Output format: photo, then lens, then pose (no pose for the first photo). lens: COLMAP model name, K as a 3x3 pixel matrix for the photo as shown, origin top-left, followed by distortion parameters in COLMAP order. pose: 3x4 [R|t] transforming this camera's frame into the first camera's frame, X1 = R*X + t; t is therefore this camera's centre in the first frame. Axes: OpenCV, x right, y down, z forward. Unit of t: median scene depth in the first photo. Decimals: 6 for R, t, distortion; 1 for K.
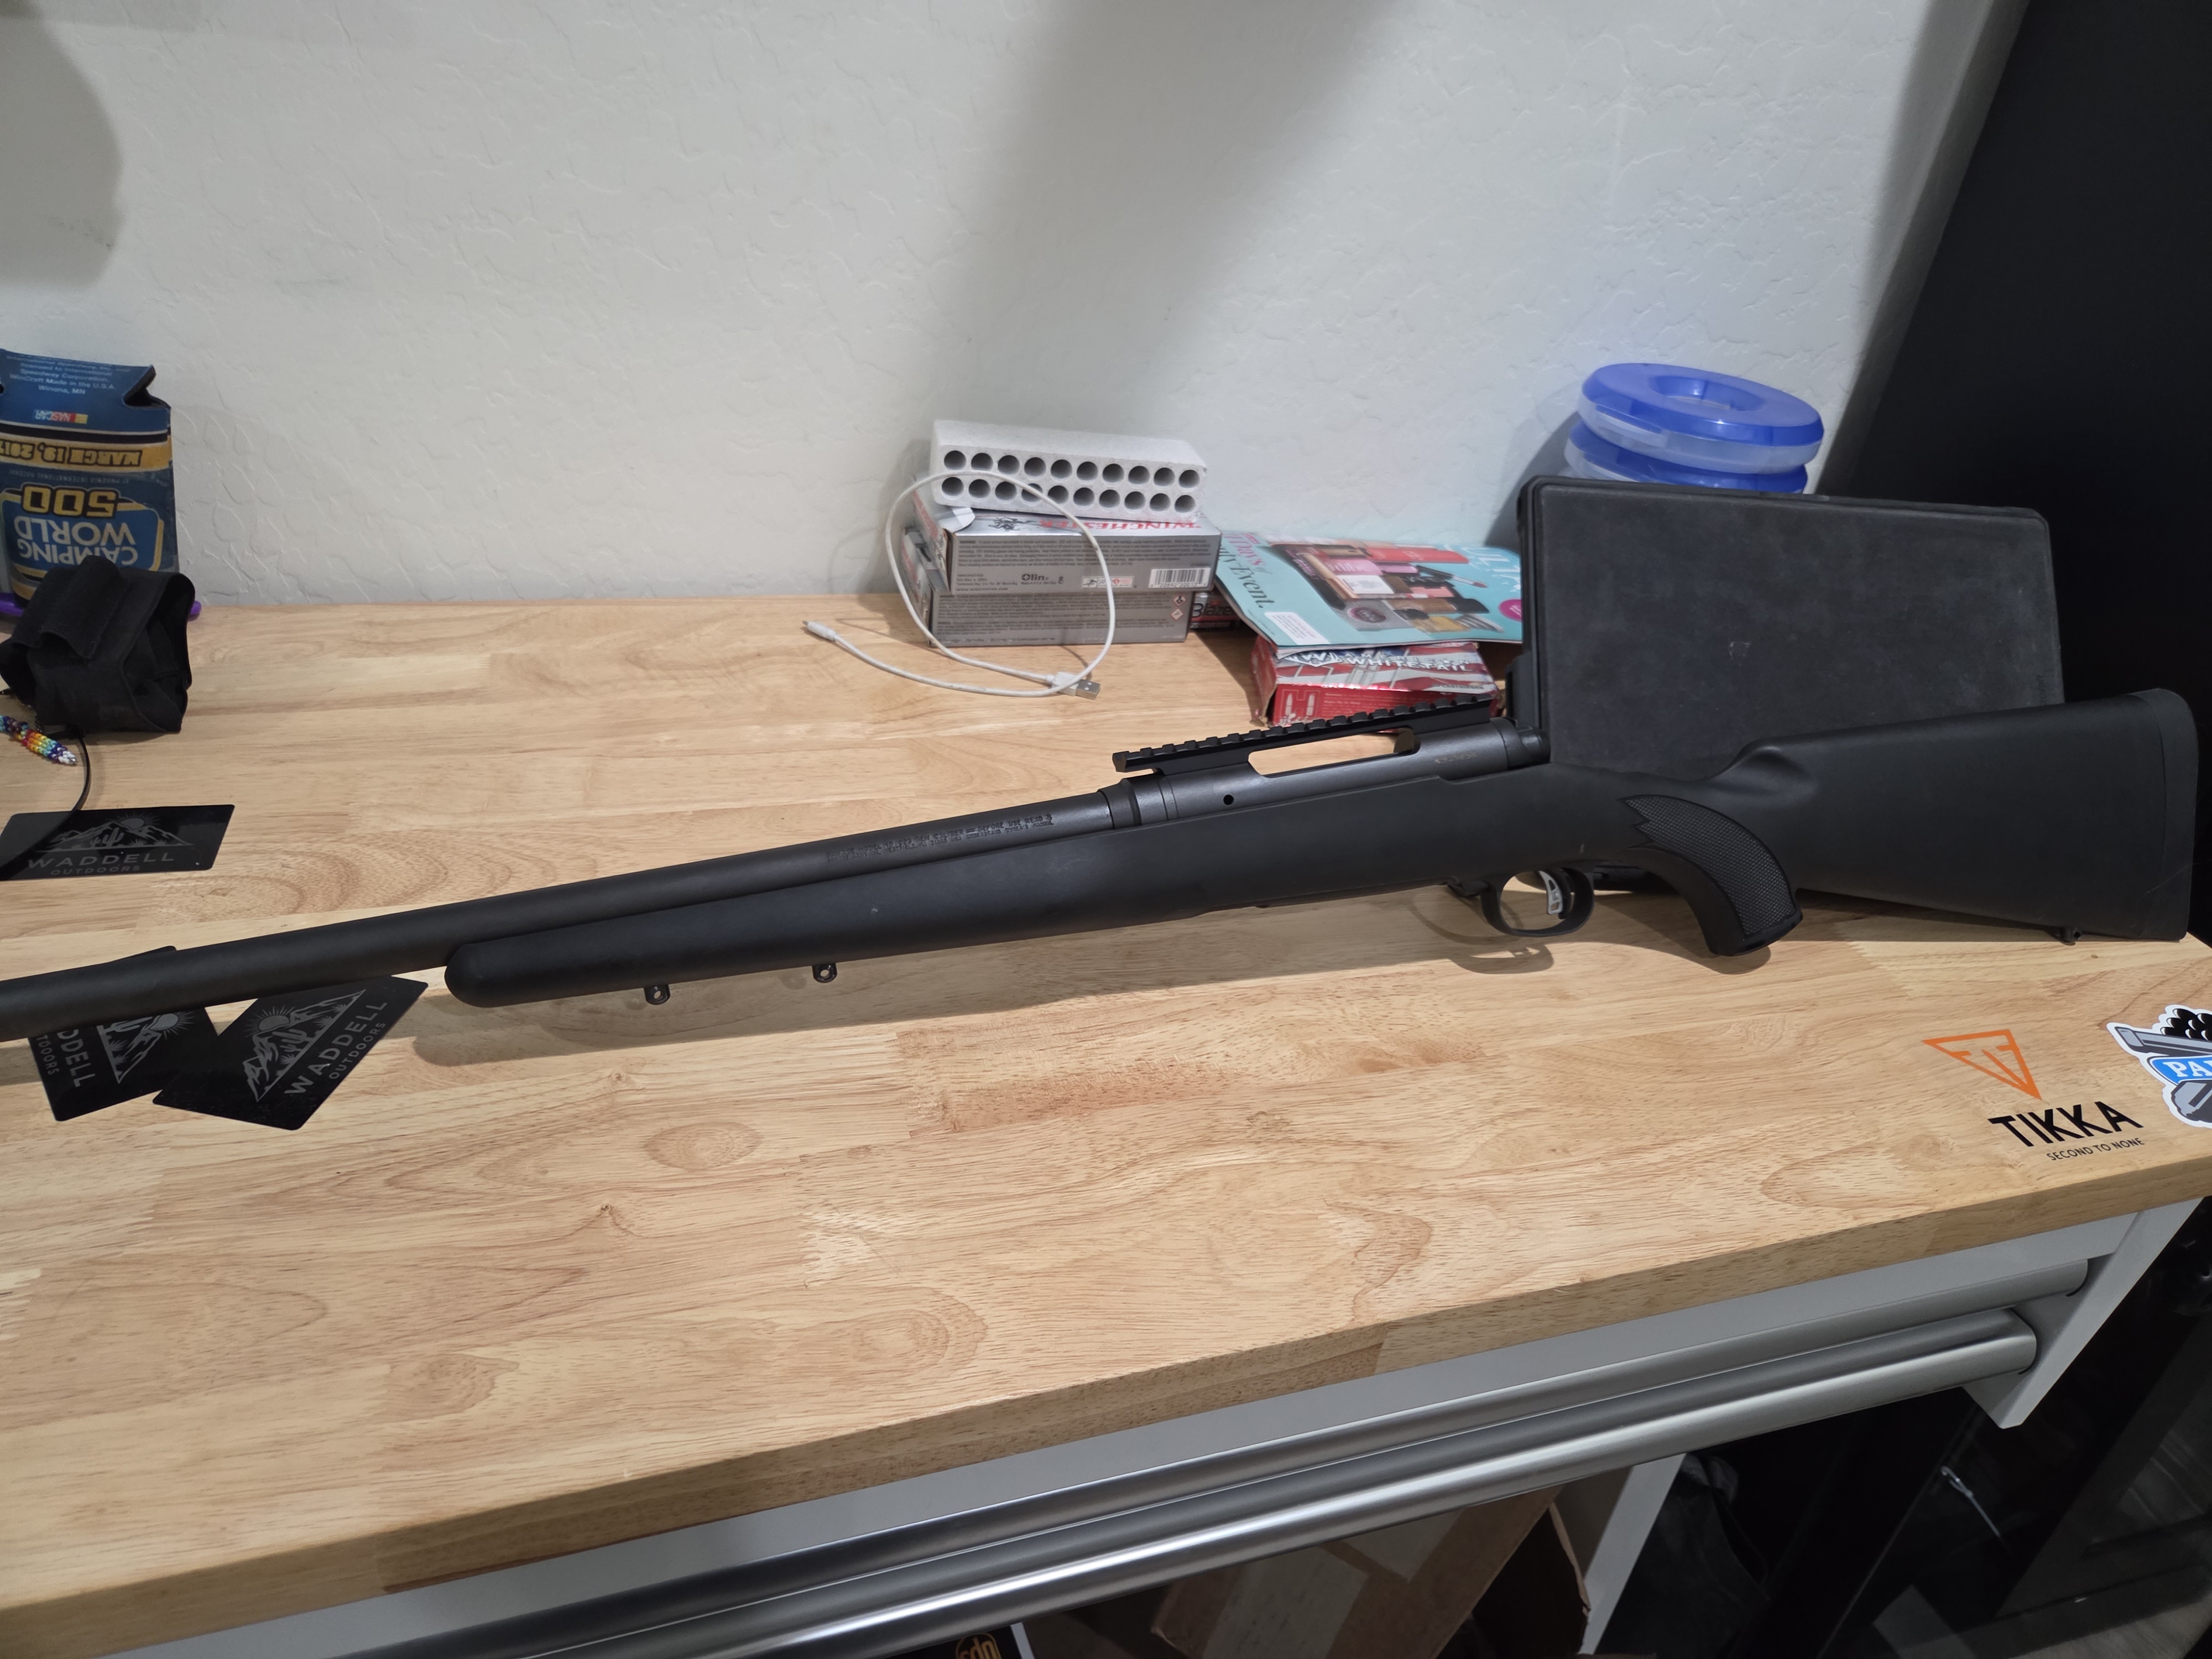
lens RADIAL K [[1522.0, 0, 1138.6], [0, 1522.0, 810.7], [0, 0, 1]] dist [0.055463, -0.062027]
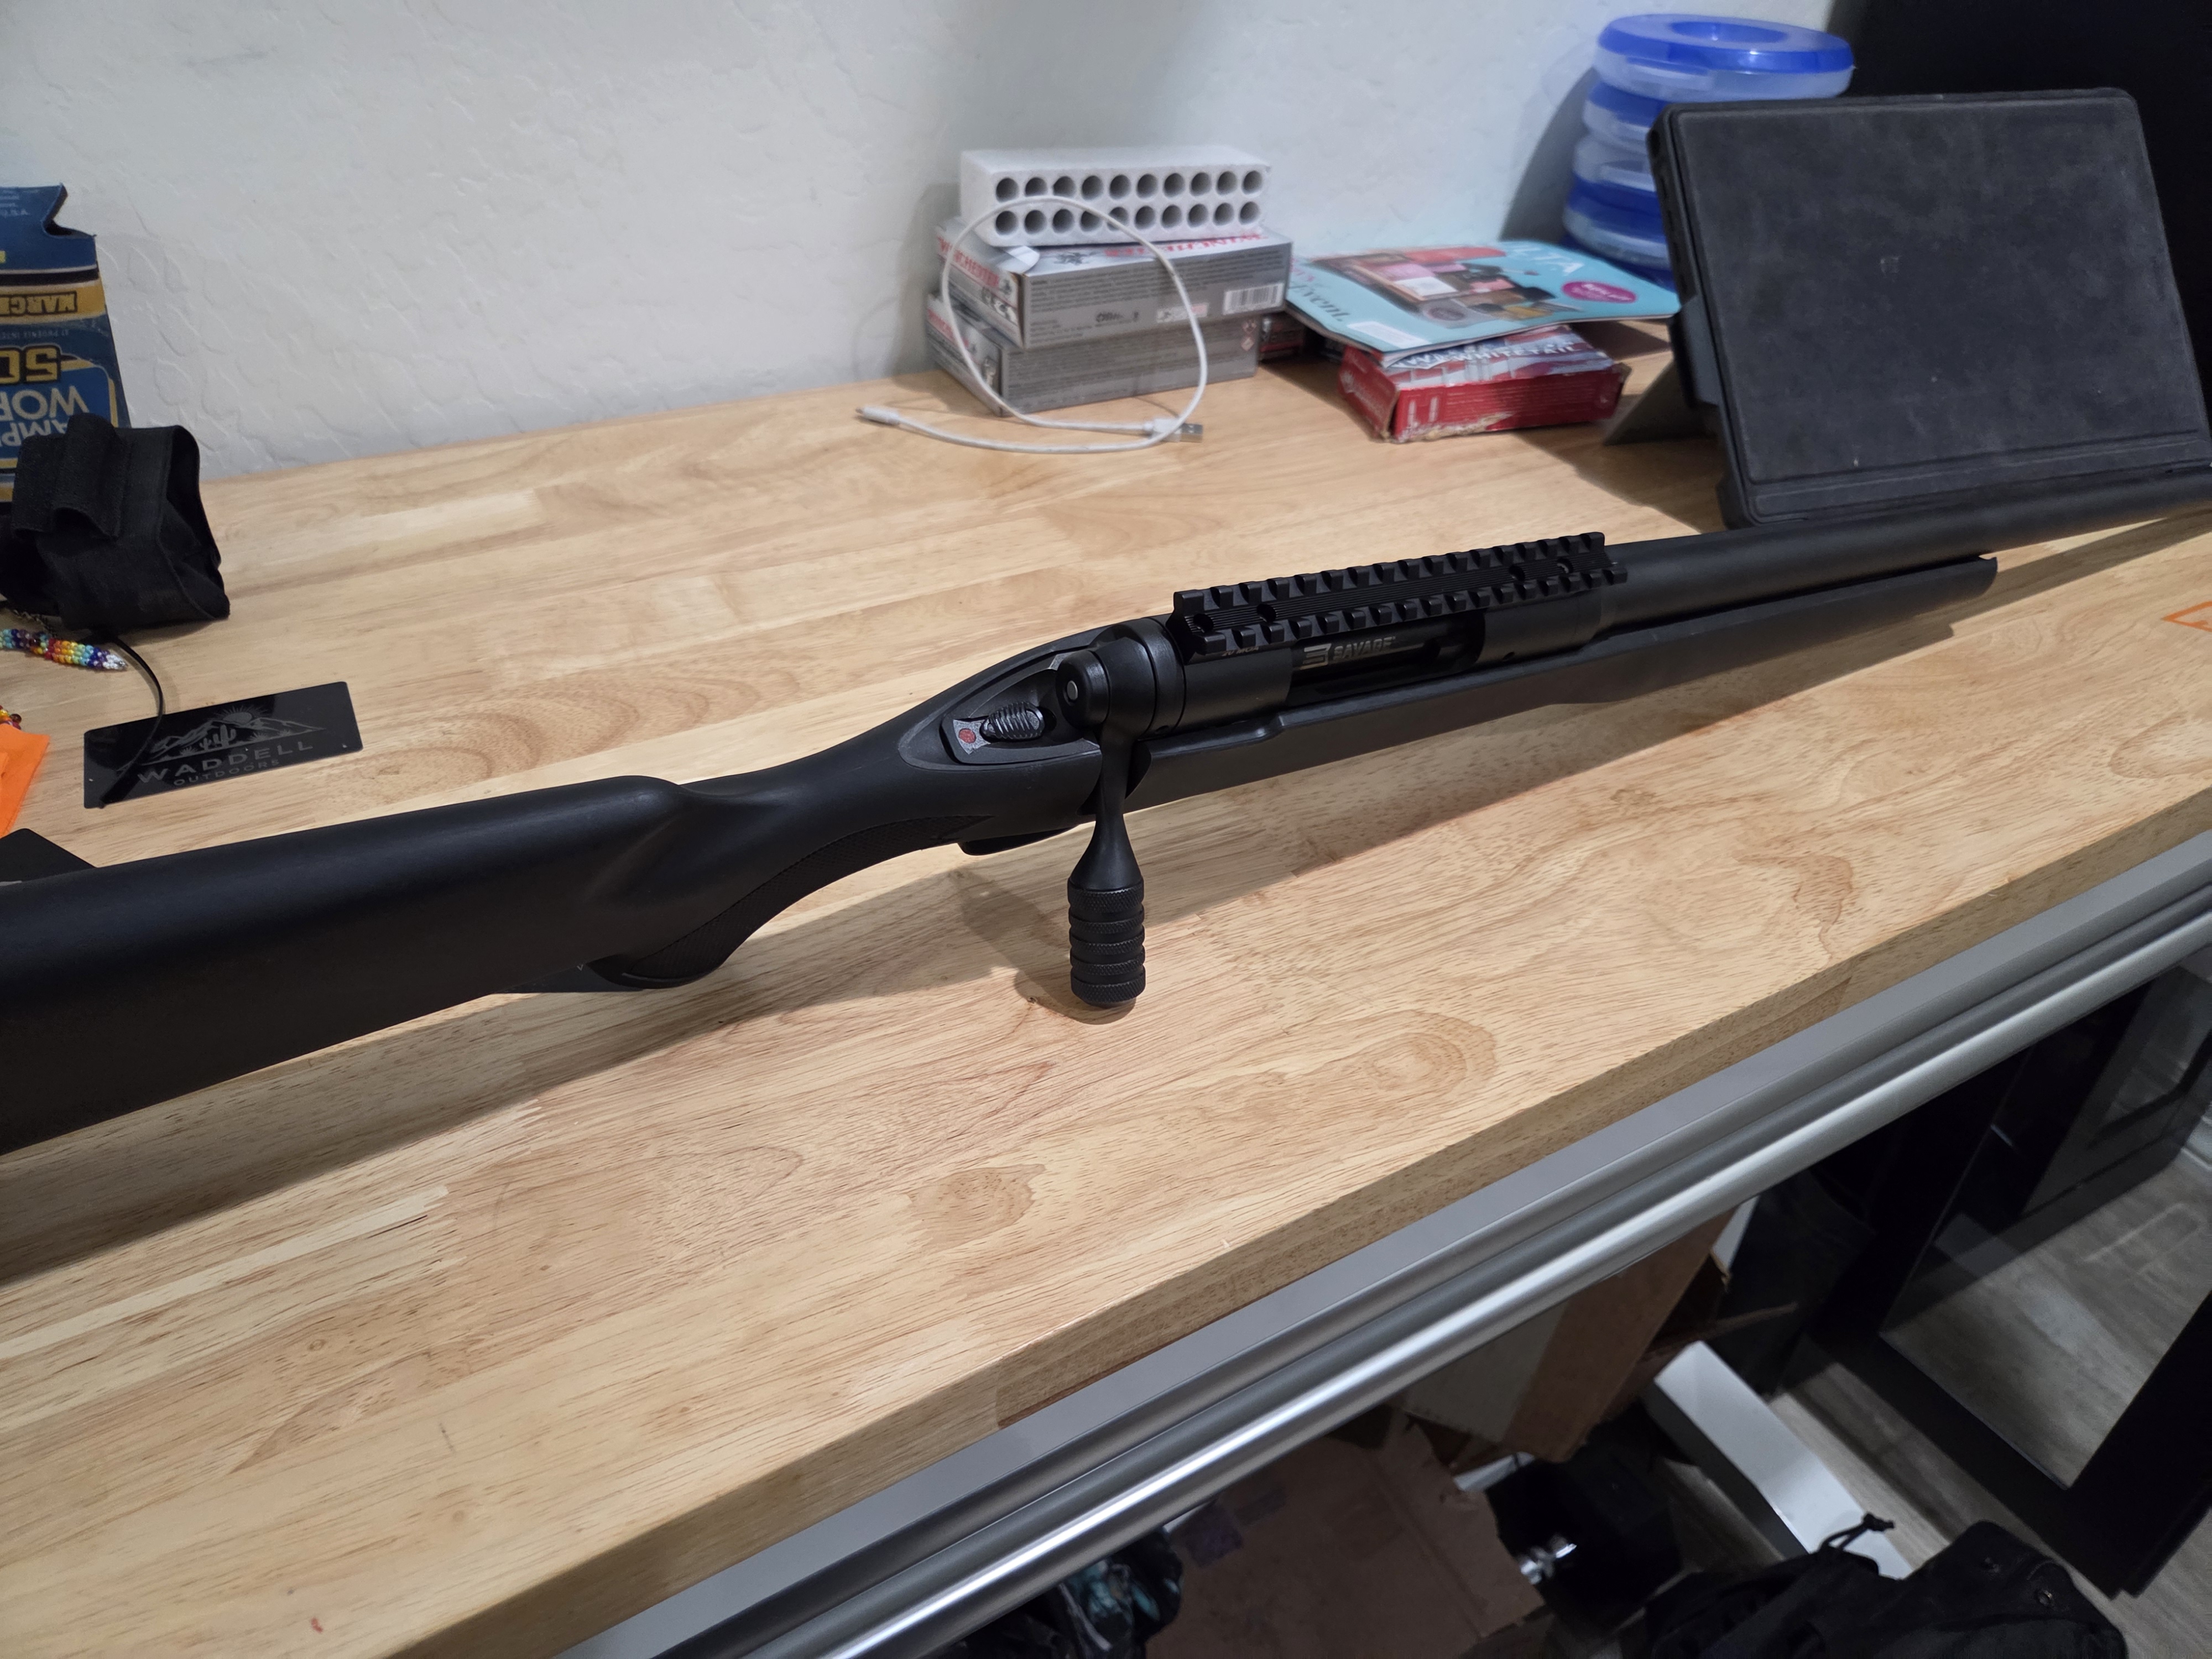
lens RADIAL K [[1535.7, 0, 1145.1], [0, 1535.7, 834.2], [0, 0, 1]] dist [0.047964, -0.054892]
pose [[0.974215, -0.187551, 0.125422, -0.312515], [0.173182, 0.977901, 0.117123, 0.060302], [-0.144616, -0.092382, 0.985166, 0.104543]]
